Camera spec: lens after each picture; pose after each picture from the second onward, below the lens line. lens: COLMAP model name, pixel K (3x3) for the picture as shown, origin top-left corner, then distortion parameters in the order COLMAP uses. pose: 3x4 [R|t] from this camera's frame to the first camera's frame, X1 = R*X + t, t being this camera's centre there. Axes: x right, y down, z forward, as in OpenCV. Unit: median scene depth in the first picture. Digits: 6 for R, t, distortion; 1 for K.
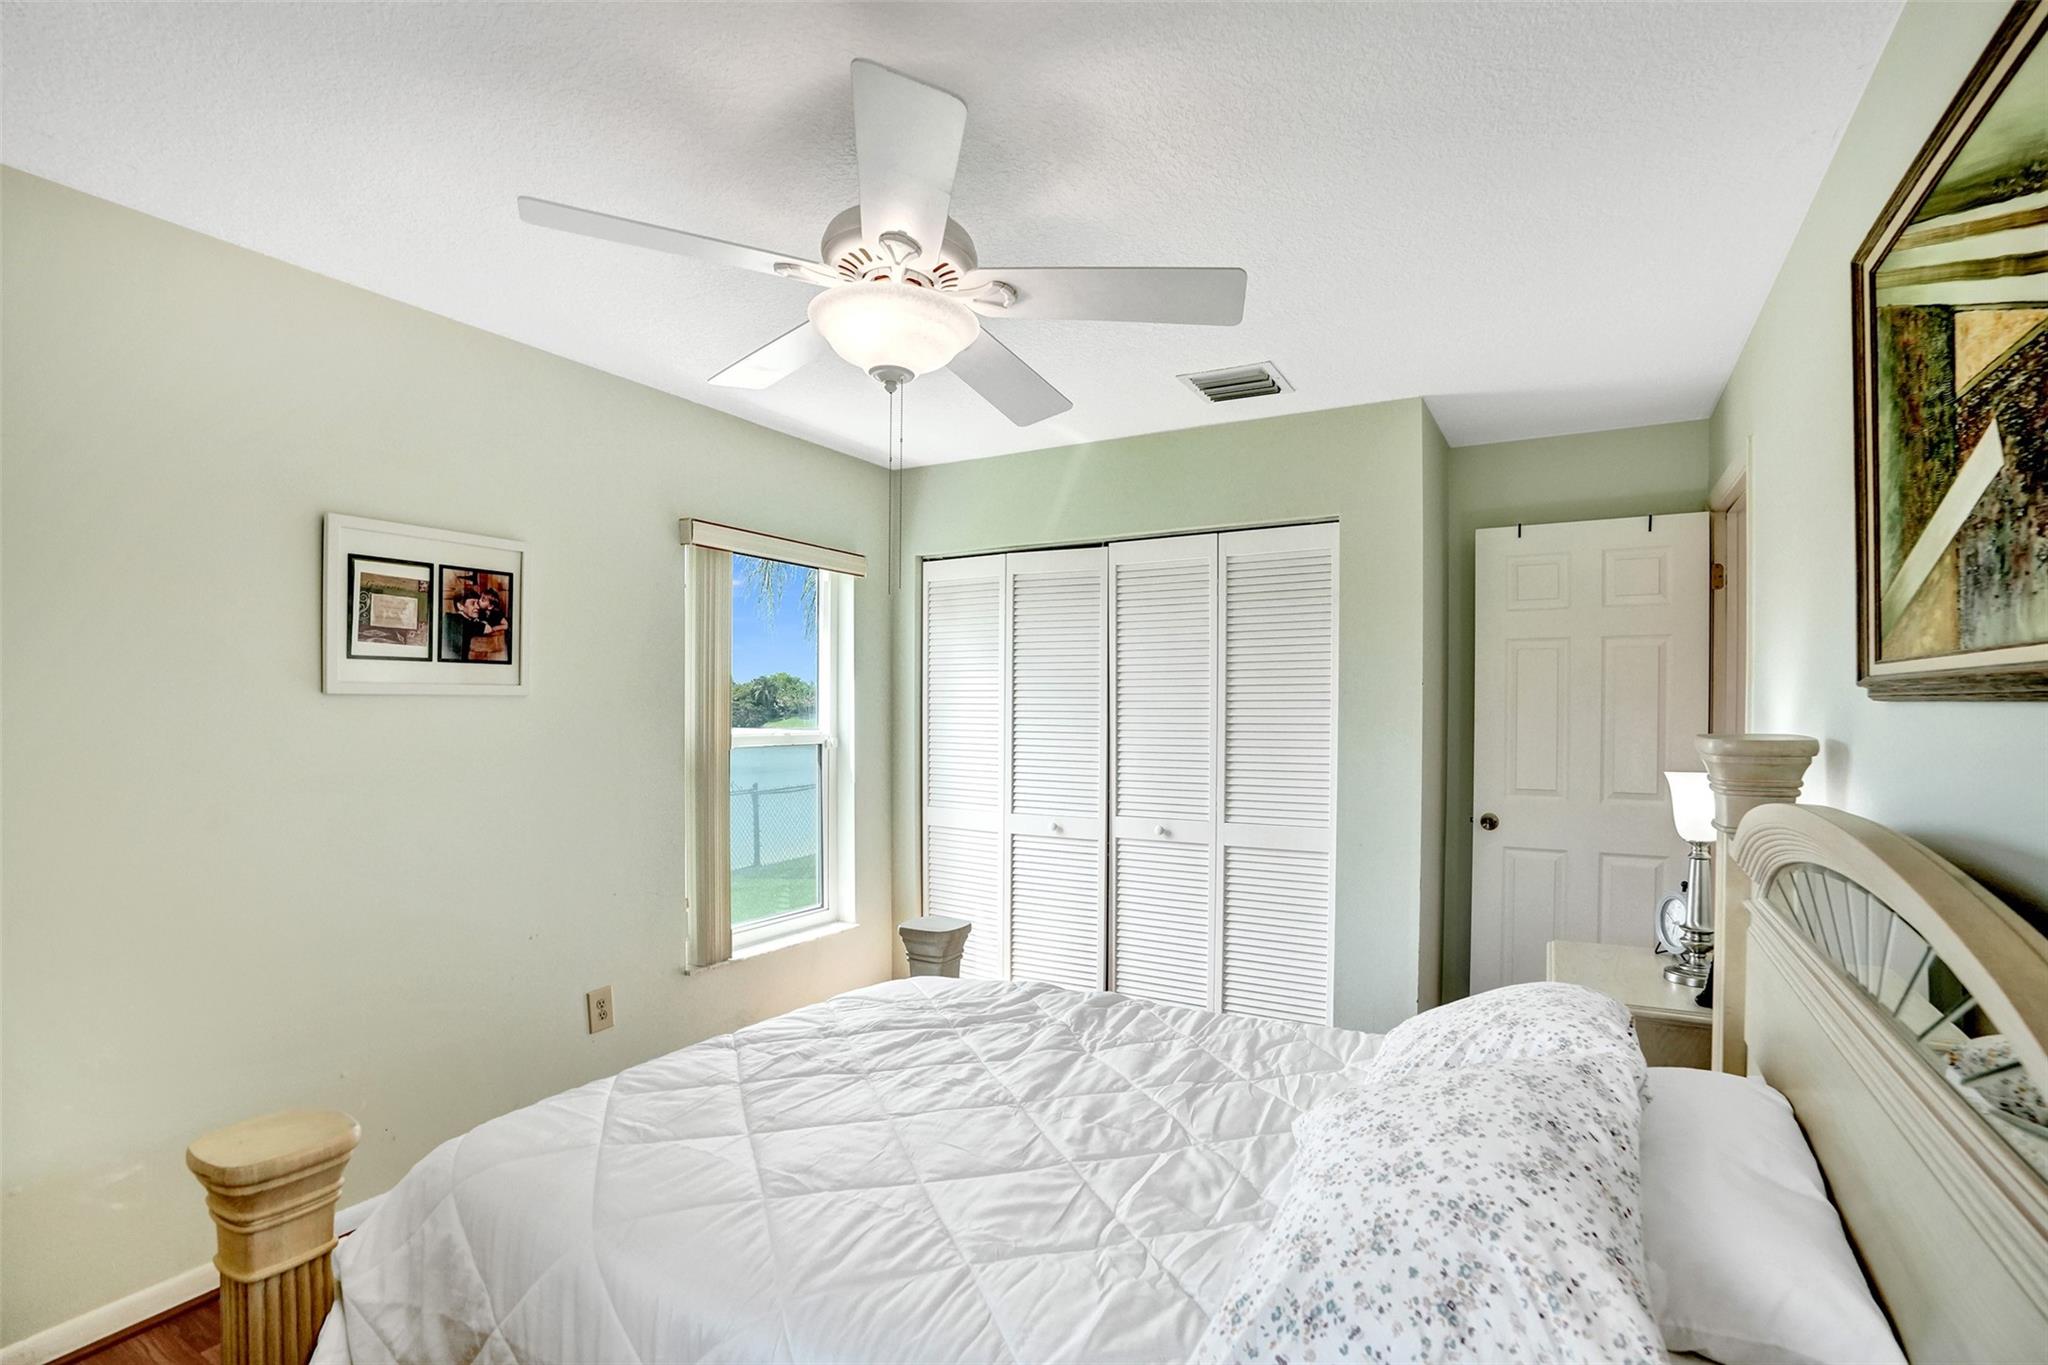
lens RADIAL K [[964.0, 0, 1051.8], [0, 964.0, 715.3], [0, 0, 1]] dist [-0.000426, 0.000258]
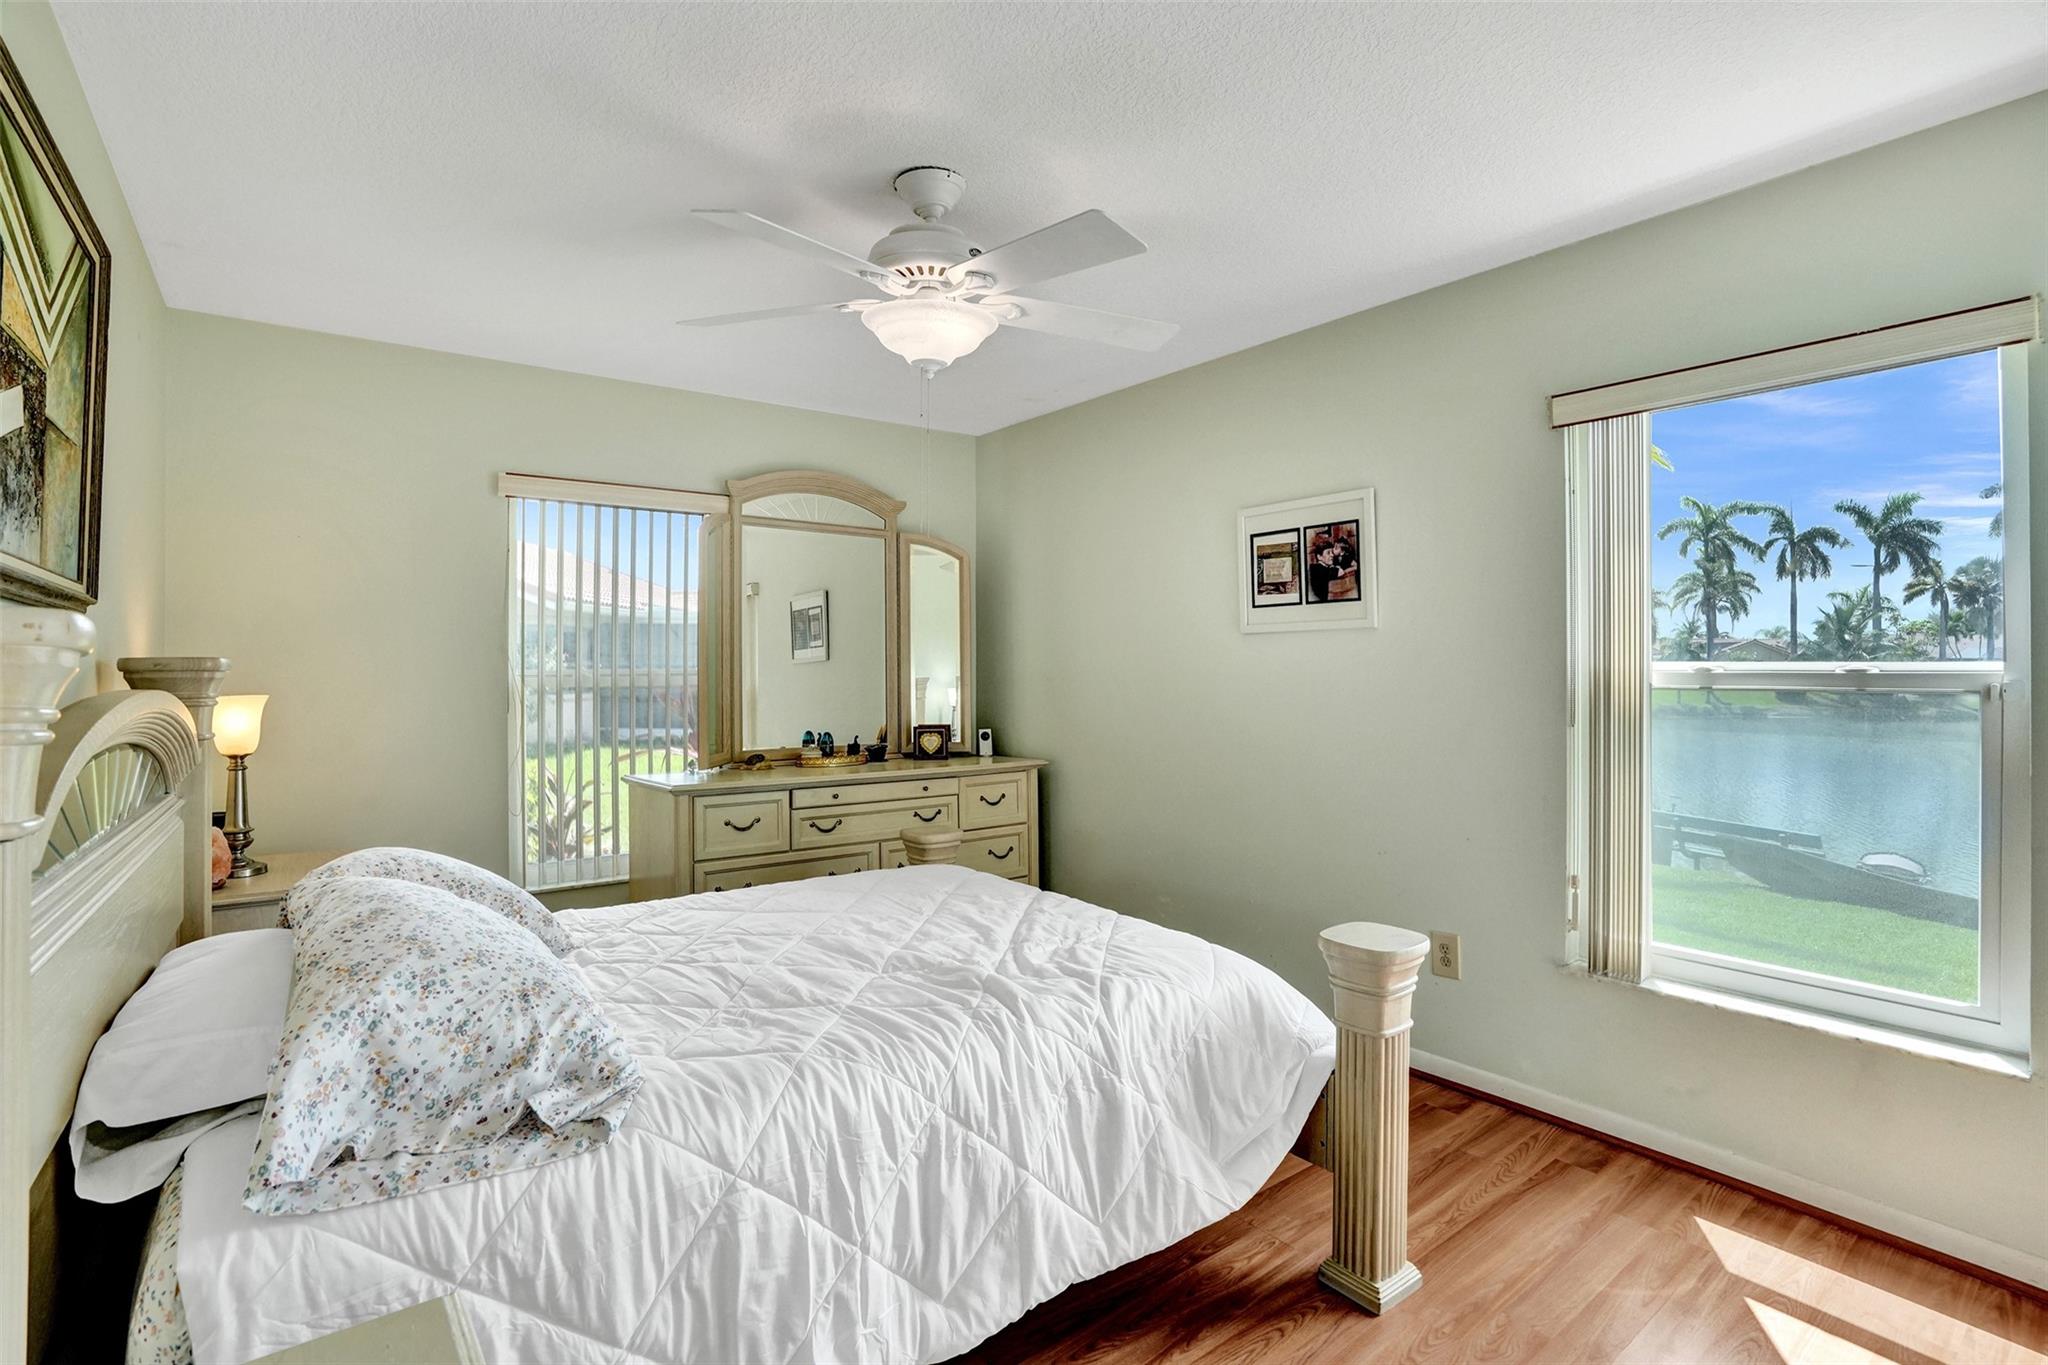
lens RADIAL K [[984.4, 0, 1024.0], [0, 984.4, 682.5], [0, 0, 1]] dist [-0.042354, 0.001065]
pose [[-0.380693, 0.007588, -0.924670, 0.664779], [-0.005509, 0.999930, 0.010474, 0.033556], [0.924685, 0.009081, -0.380624, 1.119497]]
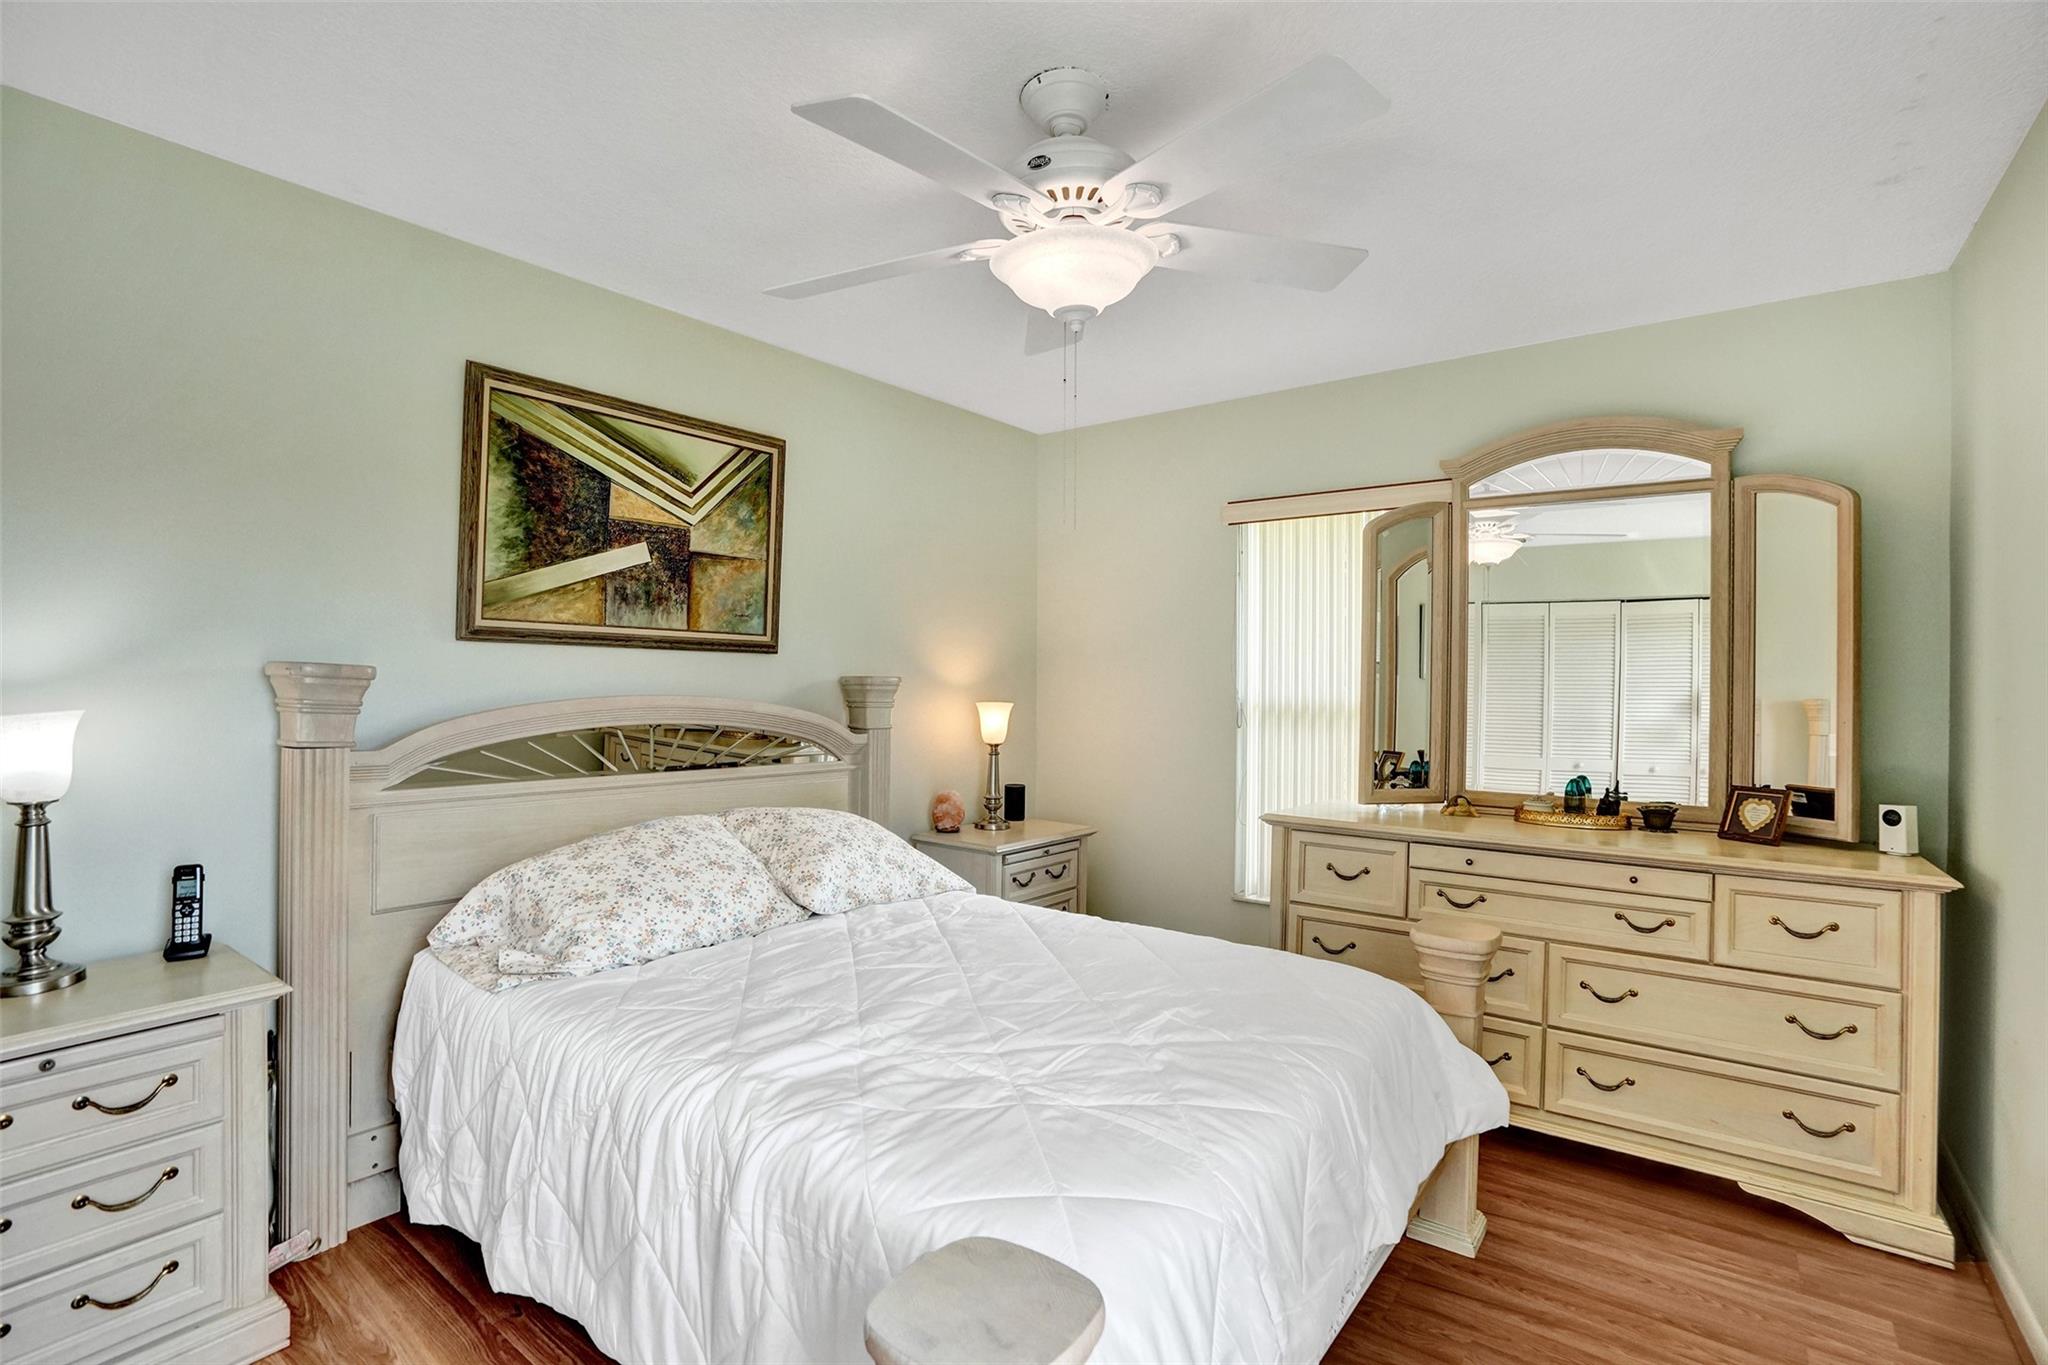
lens RADIAL K [[984.4, 0, 1024.0], [0, 984.4, 682.5], [0, 0, 1]] dist [-0.042354, 0.001065]
pose [[-0.988264, -0.010851, 0.152369, -0.188435], [-0.009309, 0.999898, 0.010830, 0.016402], [-0.152471, 0.009285, -0.988264, 1.414850]]
